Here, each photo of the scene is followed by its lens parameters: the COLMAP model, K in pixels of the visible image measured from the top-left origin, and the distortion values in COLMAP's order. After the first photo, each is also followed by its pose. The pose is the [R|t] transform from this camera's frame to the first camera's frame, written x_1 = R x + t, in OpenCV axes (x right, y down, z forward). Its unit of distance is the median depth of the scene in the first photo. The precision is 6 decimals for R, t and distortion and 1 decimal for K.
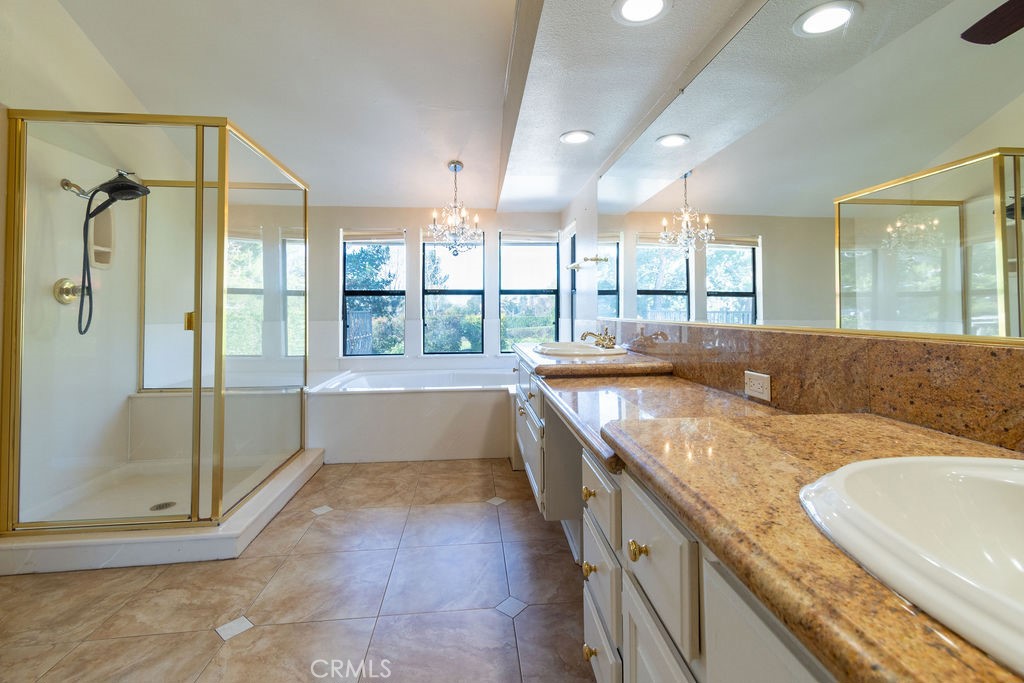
lens RADIAL K [[461.5, 0, 514.0], [0, 461.5, 298.6], [0, 0, 1]] dist [-0.000644, -0.000165]
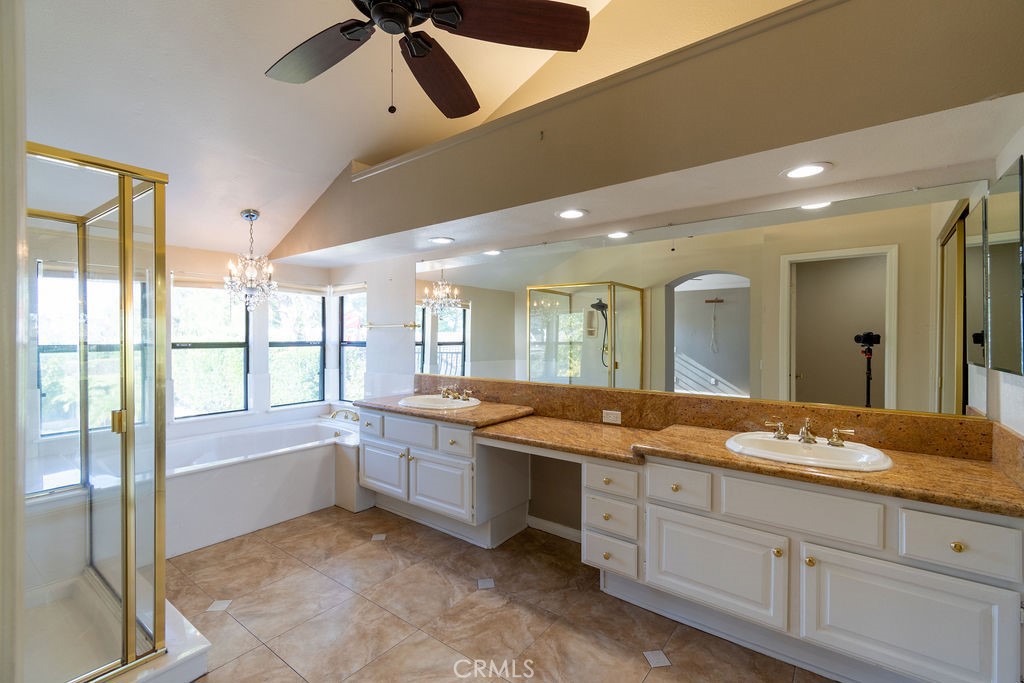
lens RADIAL K [[452.9, 0, 512.0], [0, 452.9, 341.5], [0, 0, 1]] dist [0.001242, 0.000215]
pose [[0.684231, -0.007063, 0.729231, -0.550126], [-0.020158, 0.999388, 0.028594, -0.087365], [-0.728986, -0.034265, 0.683670, -0.022306]]
